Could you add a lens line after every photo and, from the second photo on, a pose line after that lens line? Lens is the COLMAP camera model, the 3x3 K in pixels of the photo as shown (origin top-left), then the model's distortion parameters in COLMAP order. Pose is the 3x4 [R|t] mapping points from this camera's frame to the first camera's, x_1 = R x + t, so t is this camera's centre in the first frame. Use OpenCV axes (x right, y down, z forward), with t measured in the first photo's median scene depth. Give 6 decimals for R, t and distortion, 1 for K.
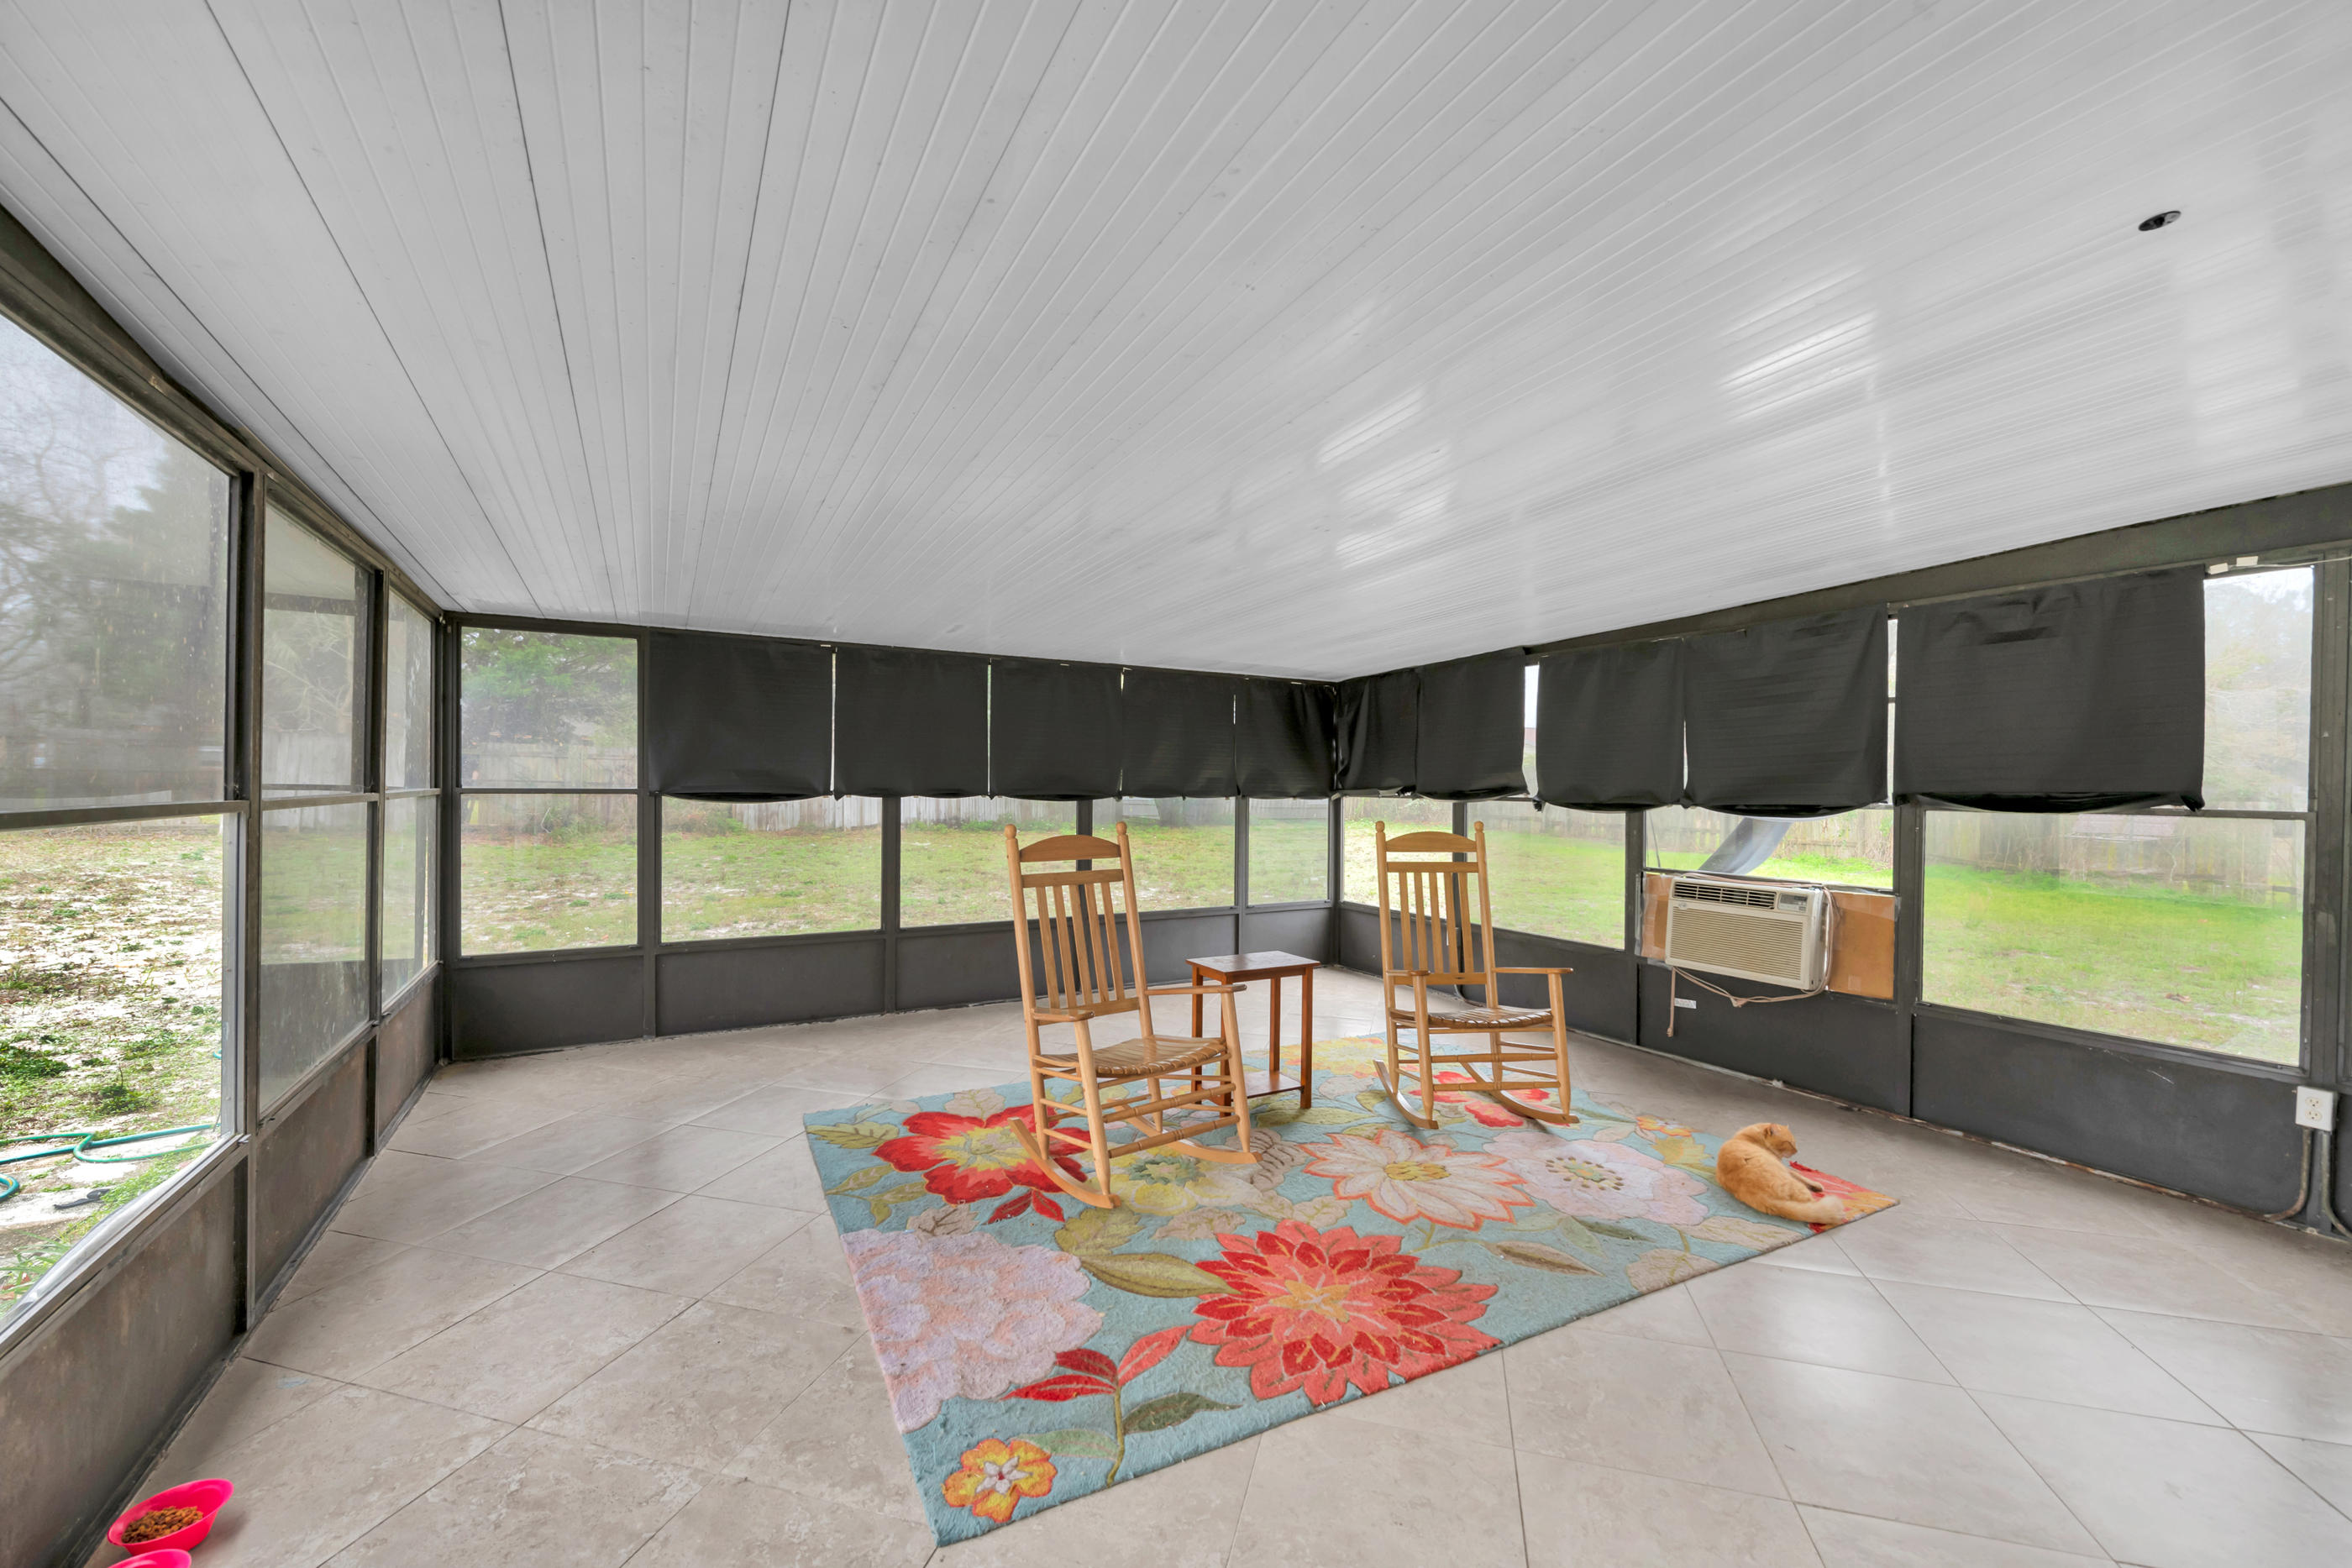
lens RADIAL K [[948.4, 0, 1180.2], [0, 948.4, 783.3], [0, 0, 1]] dist [0.000370, -0.003545]
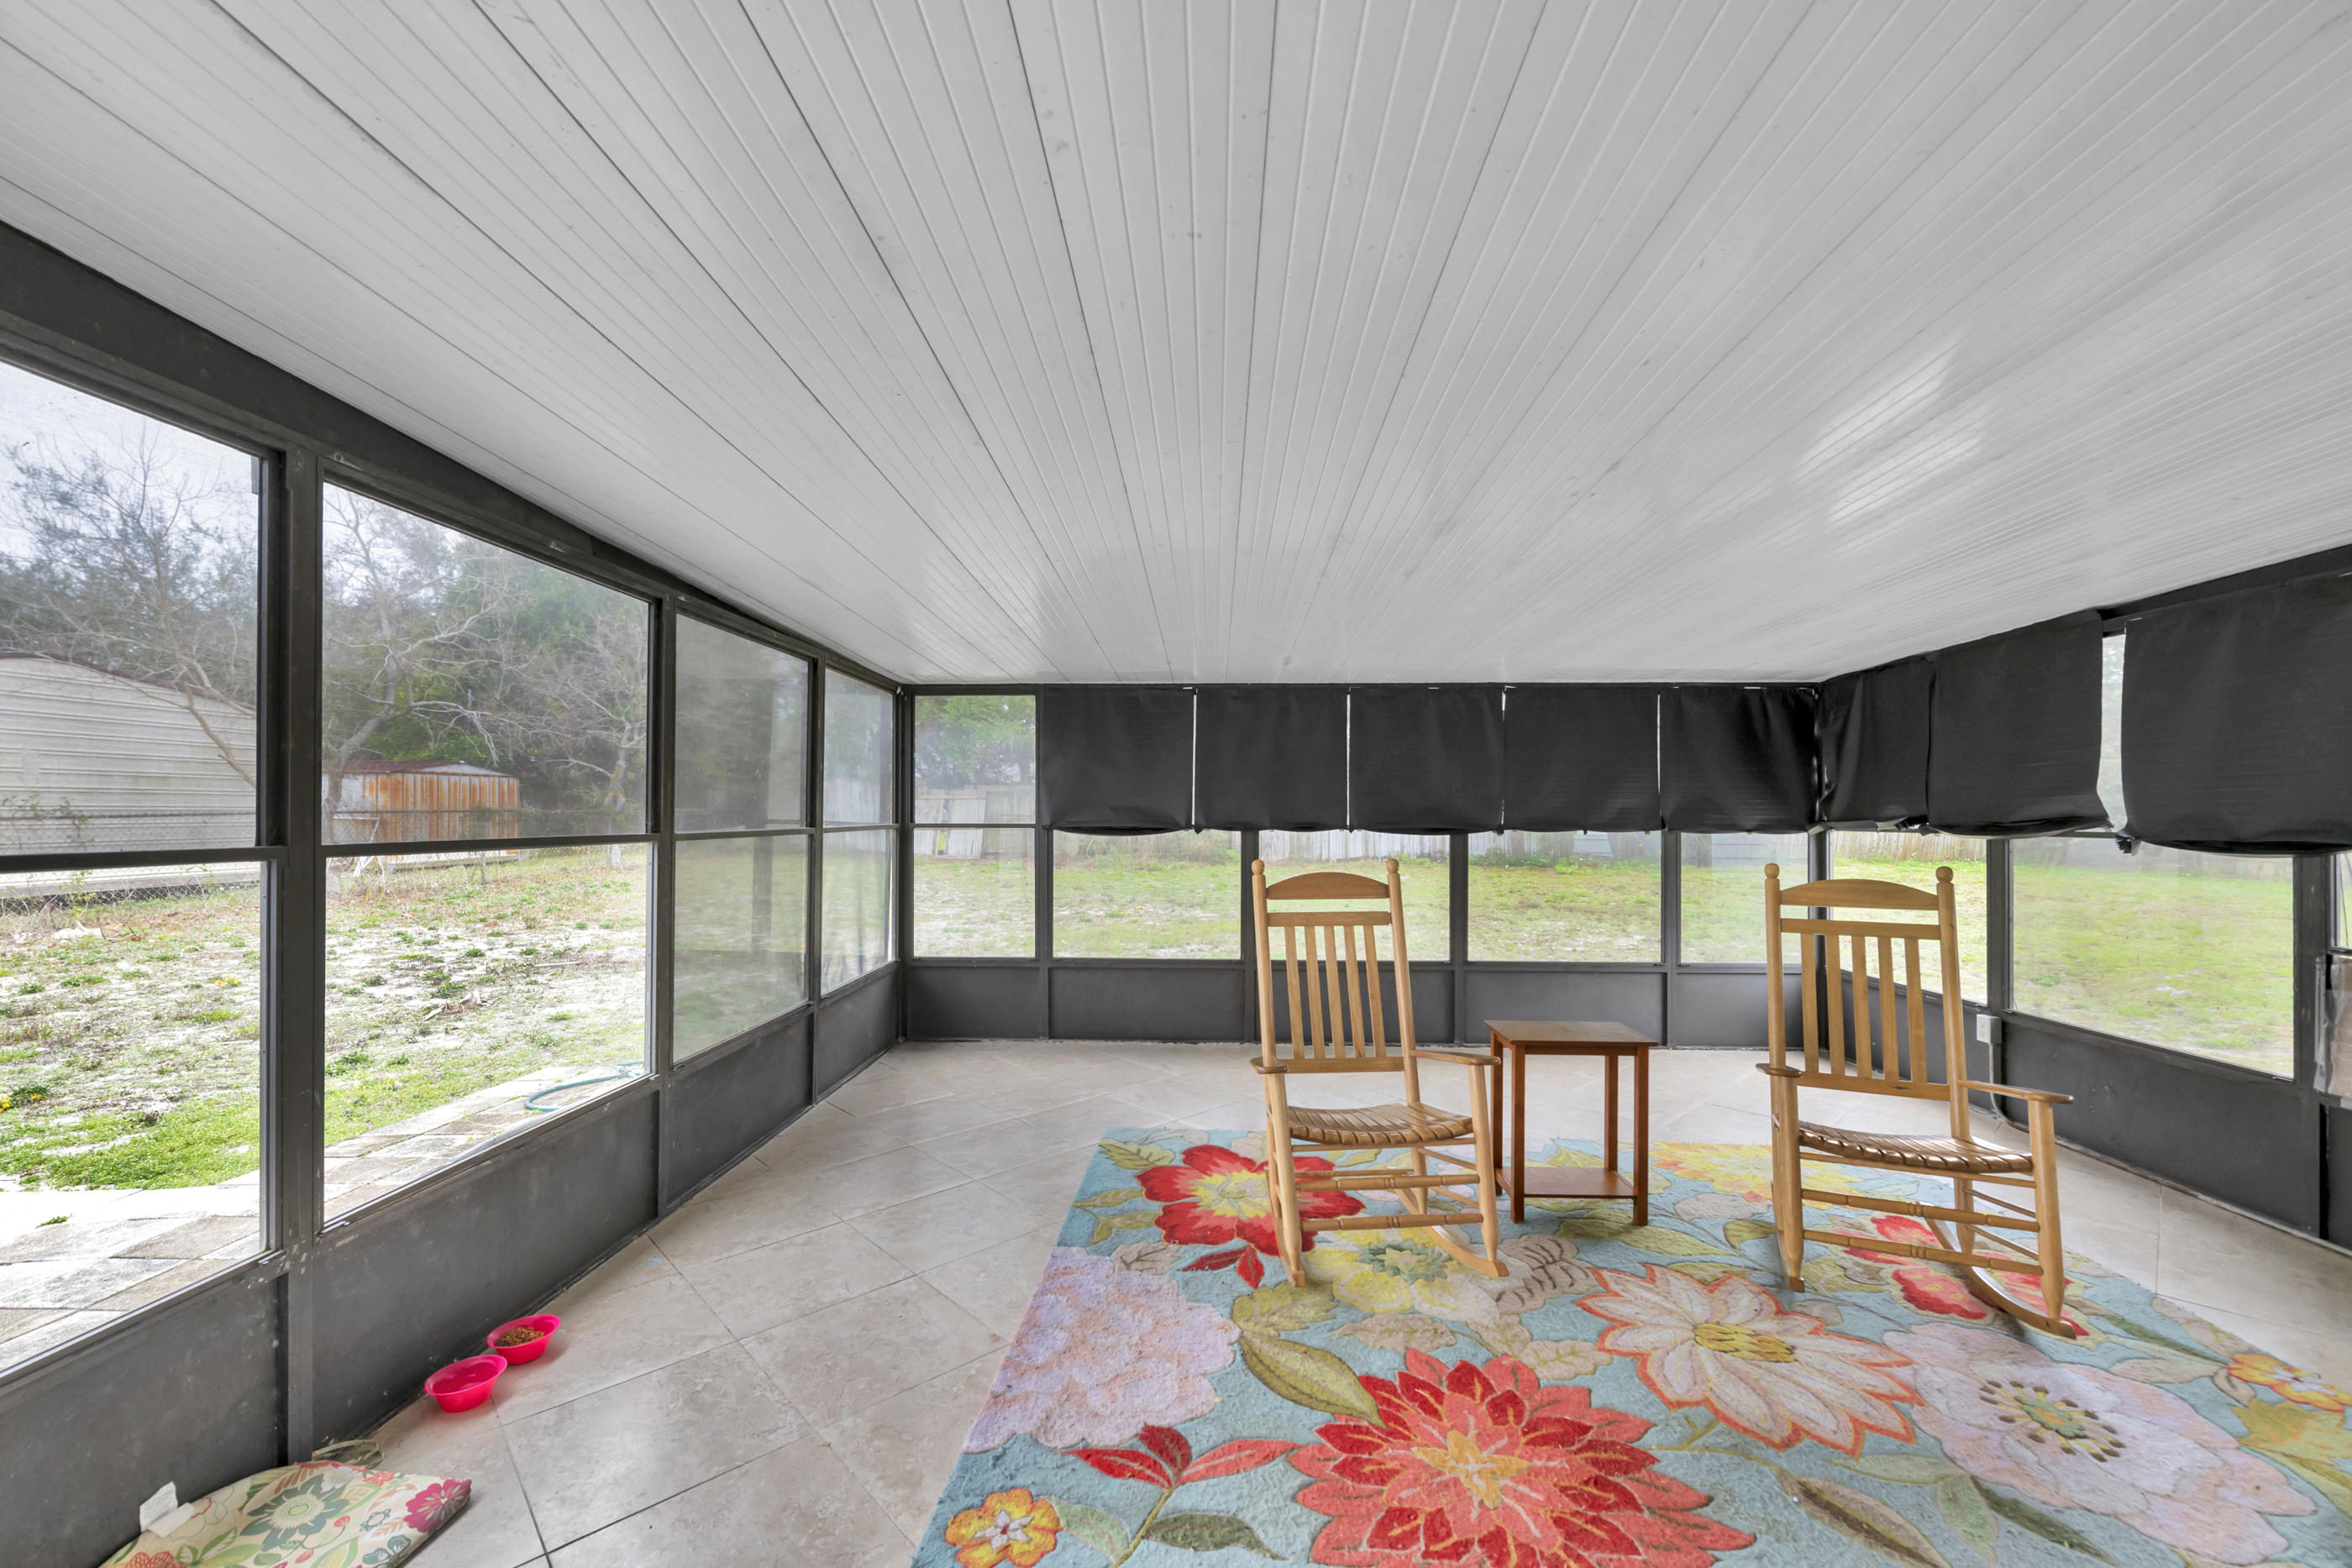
lens RADIAL K [[948.4, 0, 1168.1], [0, 948.4, 803.3], [0, 0, 1]] dist [0.000370, -0.003545]
pose [[0.851120, -0.013919, -0.524786, 0.225970], [0.006469, 0.999851, -0.016027, 0.001225], [0.524931, 0.010246, 0.851083, 0.120935]]
